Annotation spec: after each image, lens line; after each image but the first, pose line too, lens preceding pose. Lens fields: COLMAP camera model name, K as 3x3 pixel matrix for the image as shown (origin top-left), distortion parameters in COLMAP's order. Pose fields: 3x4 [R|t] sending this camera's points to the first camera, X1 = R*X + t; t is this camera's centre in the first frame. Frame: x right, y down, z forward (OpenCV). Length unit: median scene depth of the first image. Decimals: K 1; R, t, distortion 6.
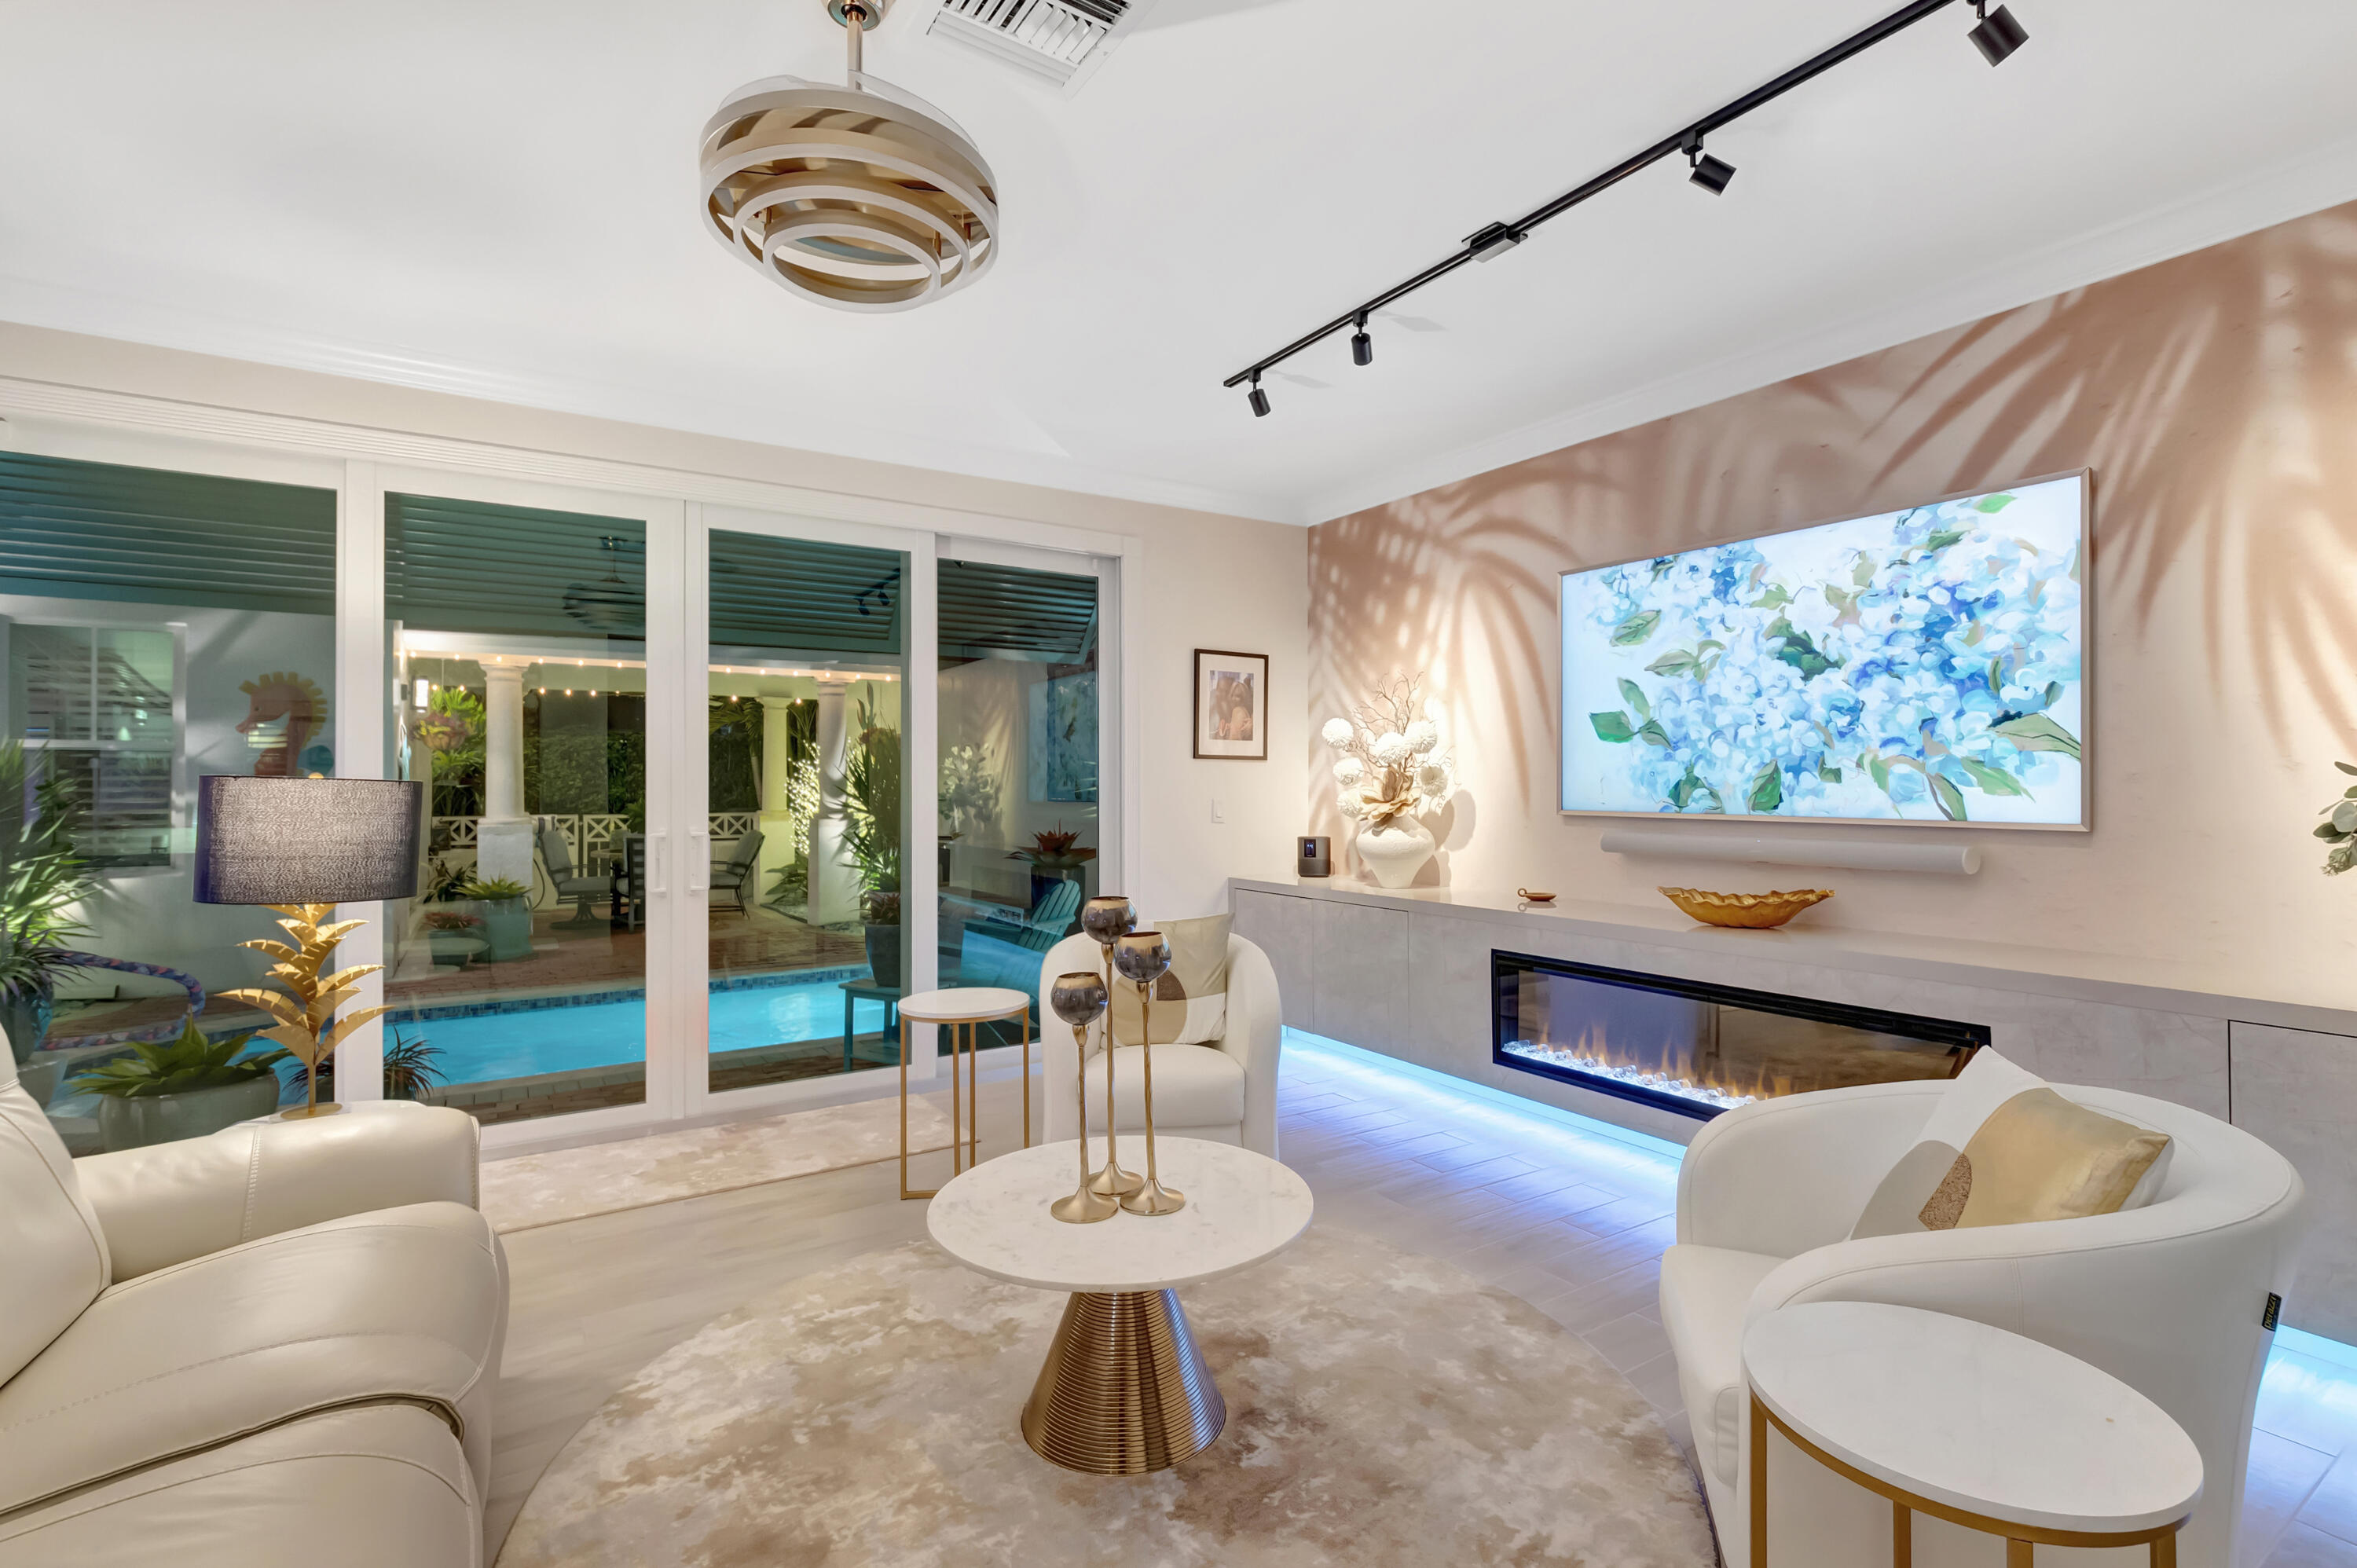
lens RADIAL K [[1035.3, 0, 1220.2], [0, 1035.3, 783.8], [0, 0, 1]] dist [-0.006630, -0.000752]
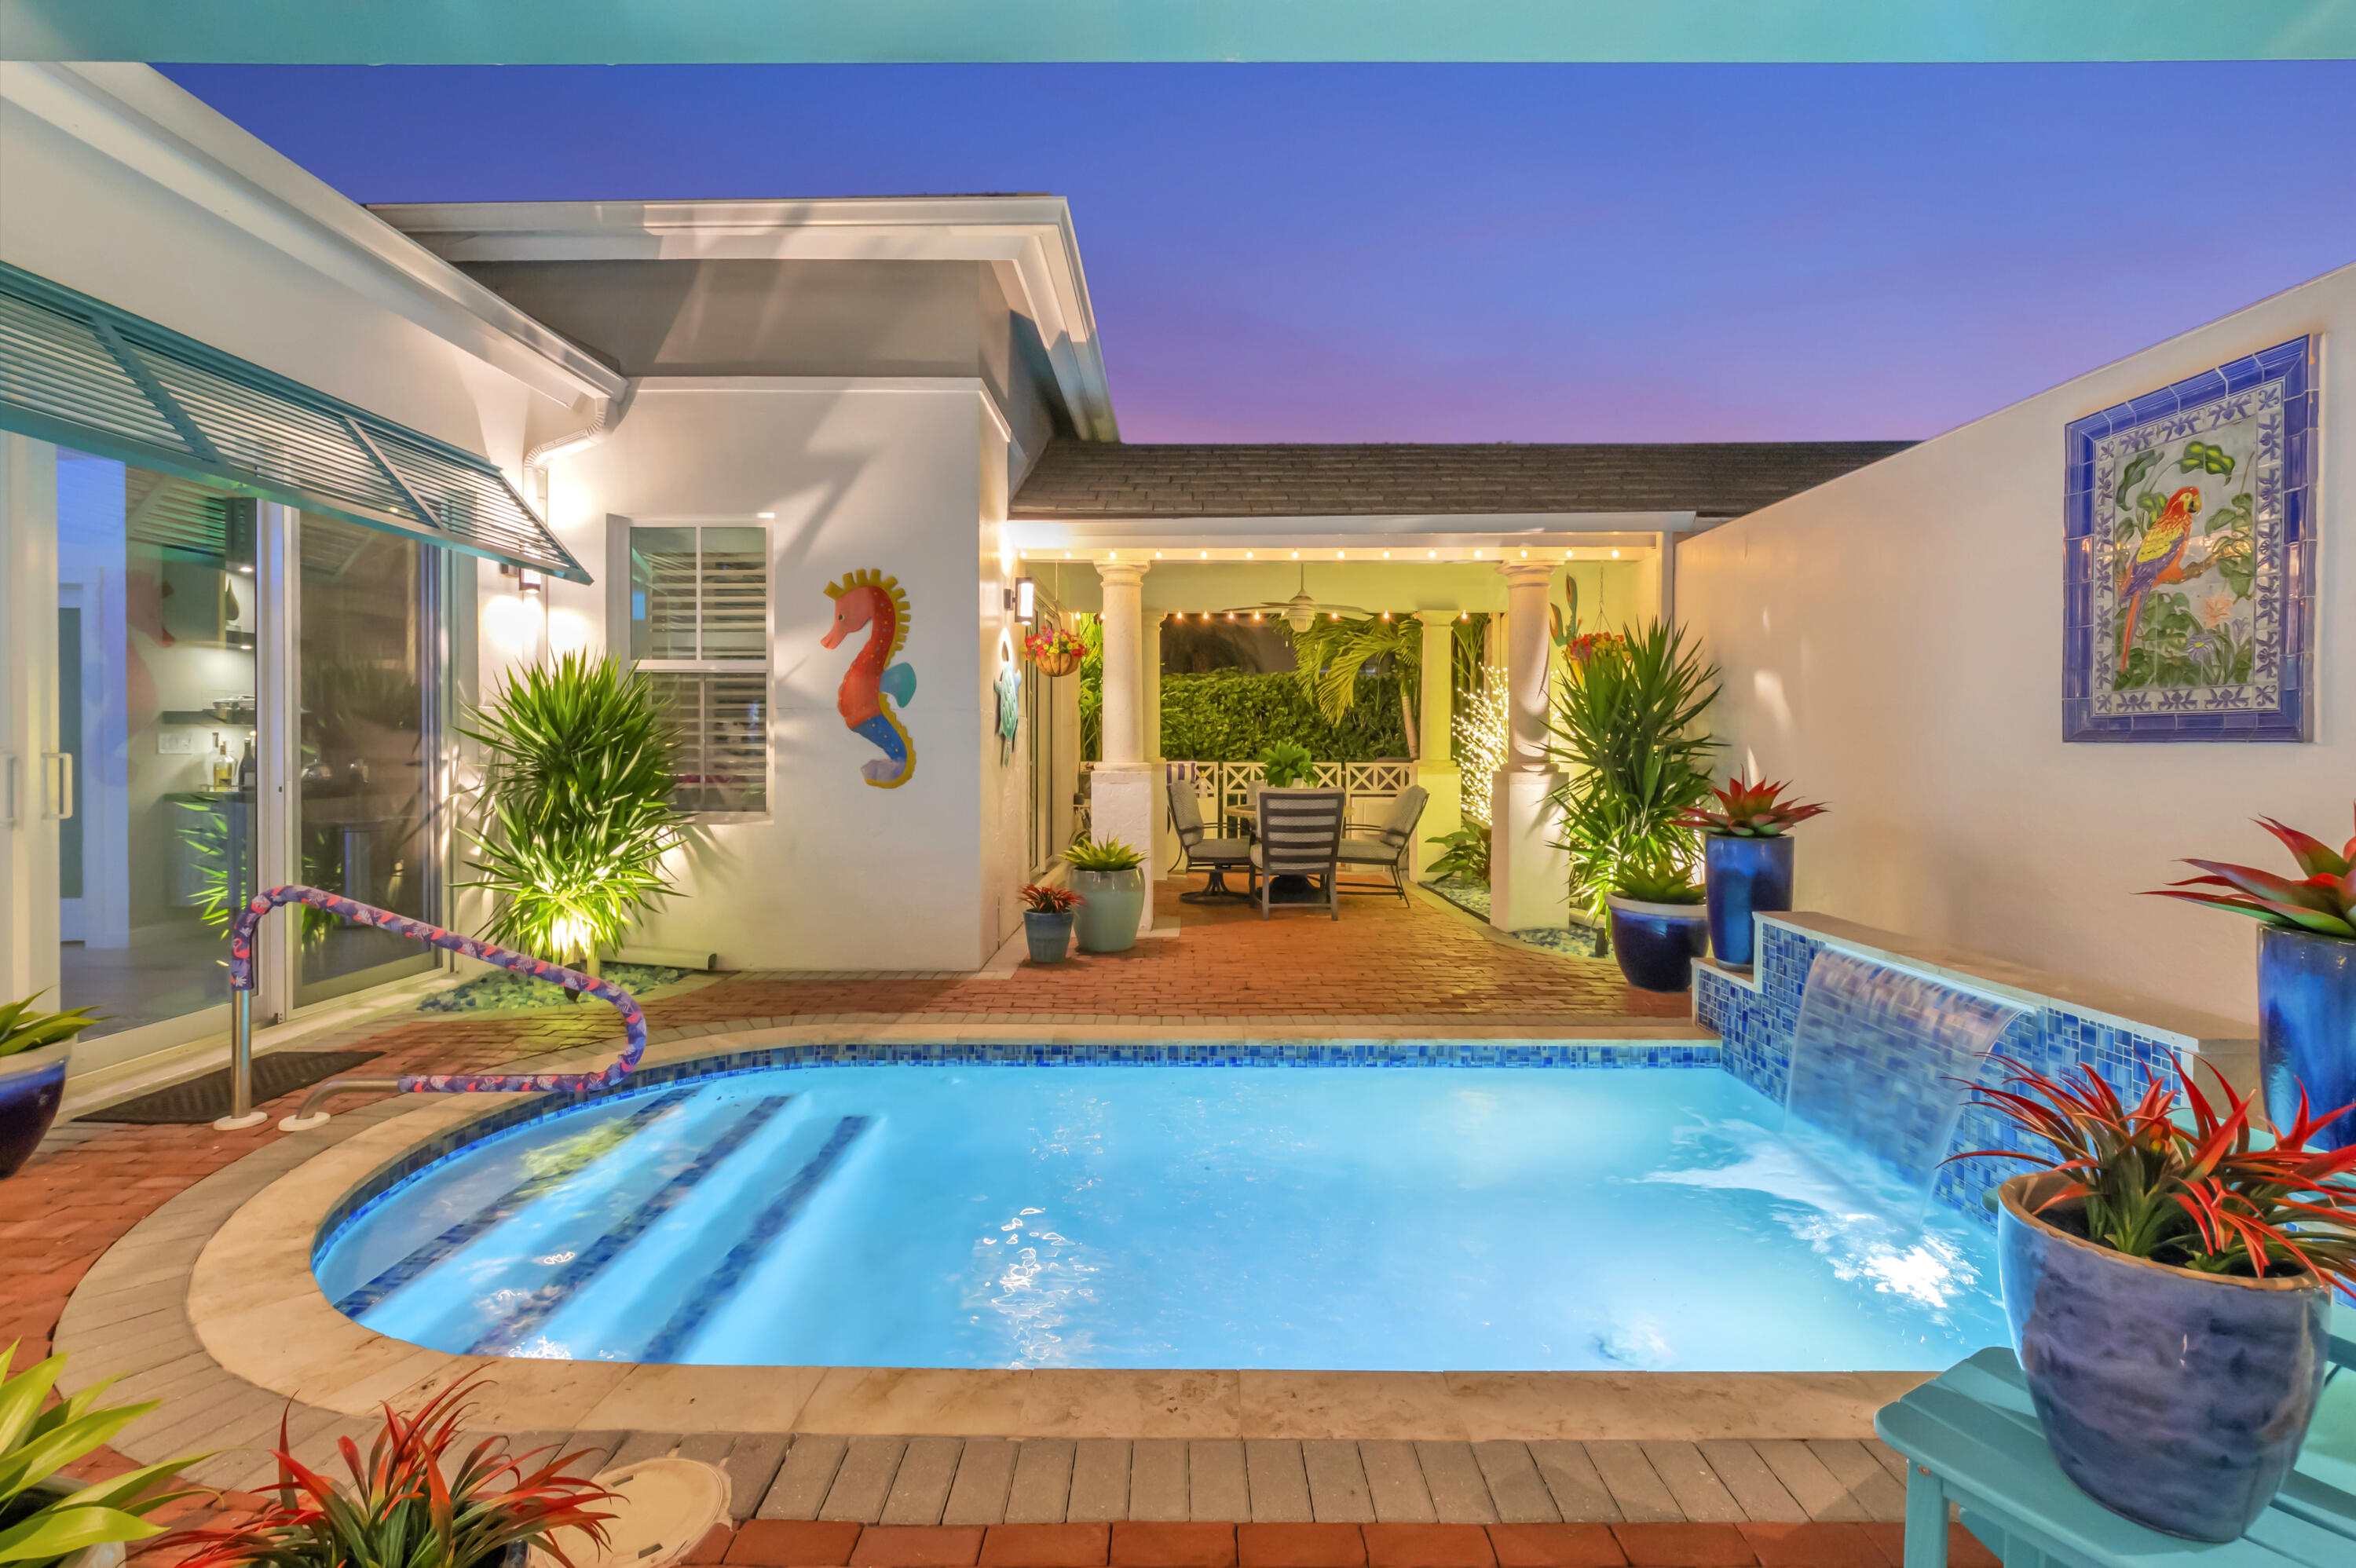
lens RADIAL K [[1052.1, 0, 1173.2], [0, 1052.1, 744.5], [0, 0, 1]] dist [-0.004782, -0.000017]
pose [[0.811314, 0.005242, -0.584588, -0.490750], [-0.001892, 0.999978, 0.006341, 0.036098], [0.584608, -0.004038, 0.811306, 0.938941]]
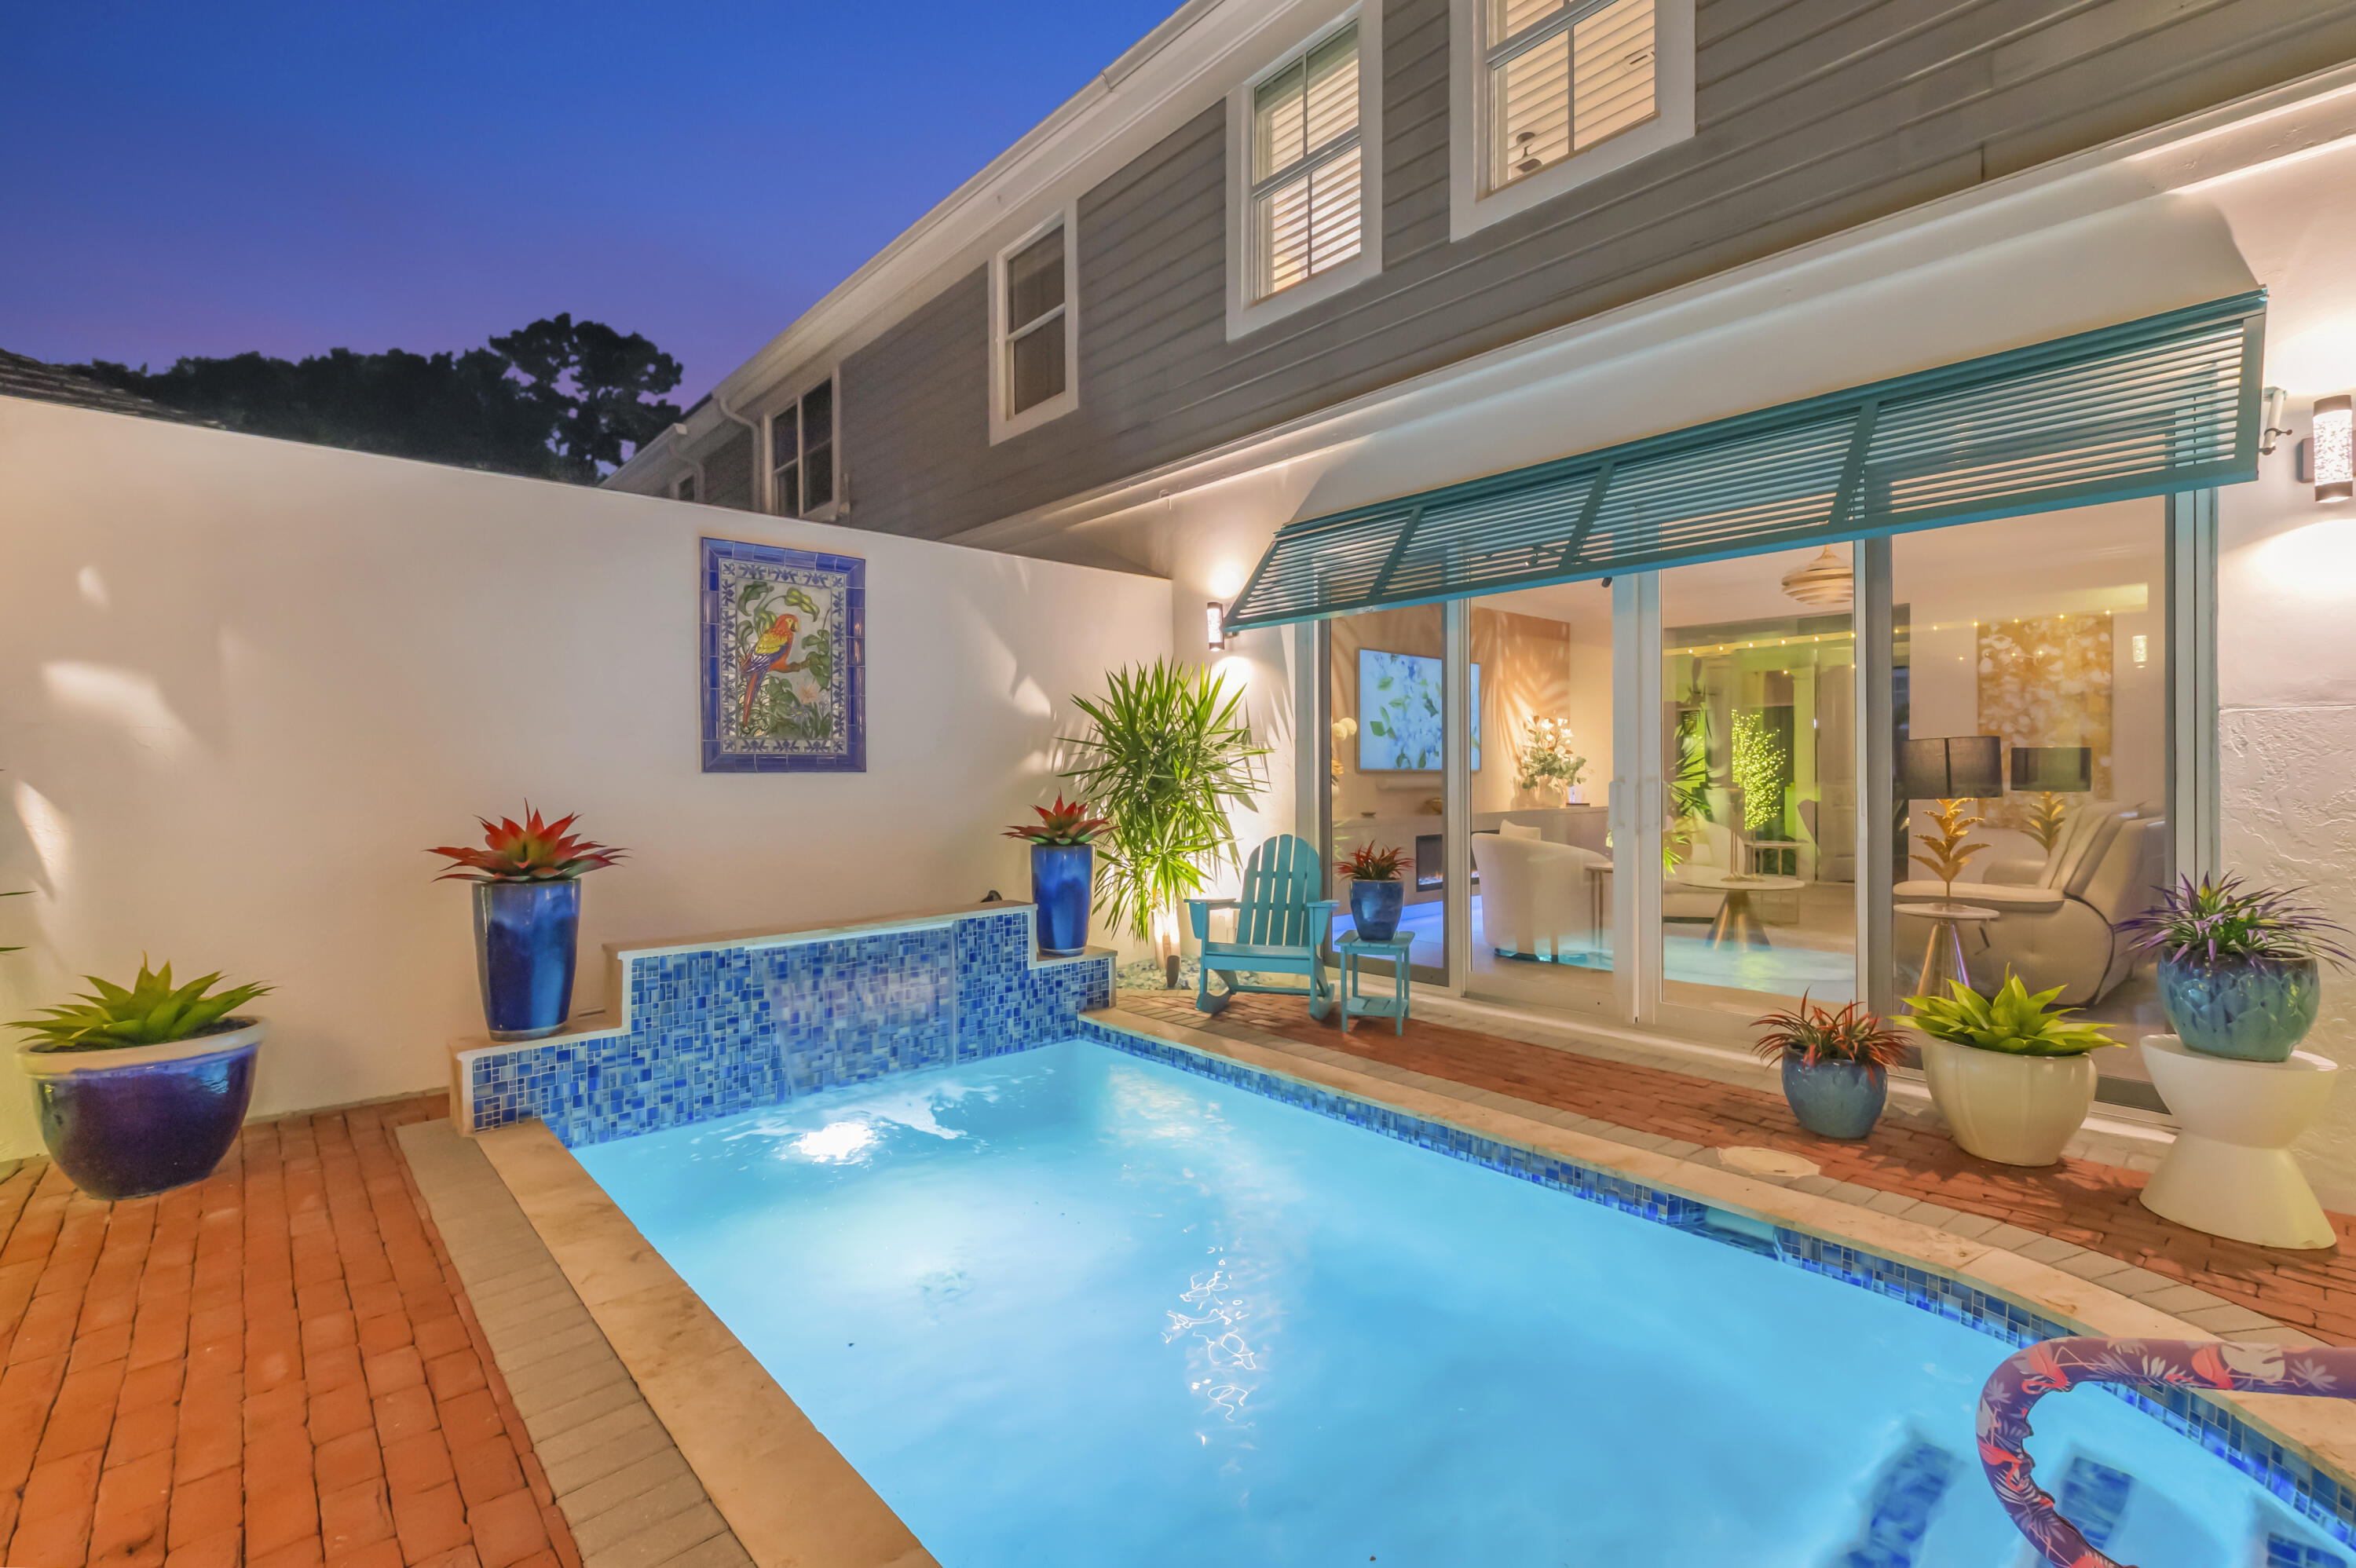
lens RADIAL K [[1040.4, 0, 1189.7], [0, 1040.4, 768.6], [0, 0, 1]] dist [-0.002079, -0.000380]
pose [[-0.124821, 0.005824, 0.992162, -1.829353], [-0.000342, 0.999982, -0.005913, 0.041866], [-0.992179, -0.001077, -0.124817, 1.815821]]
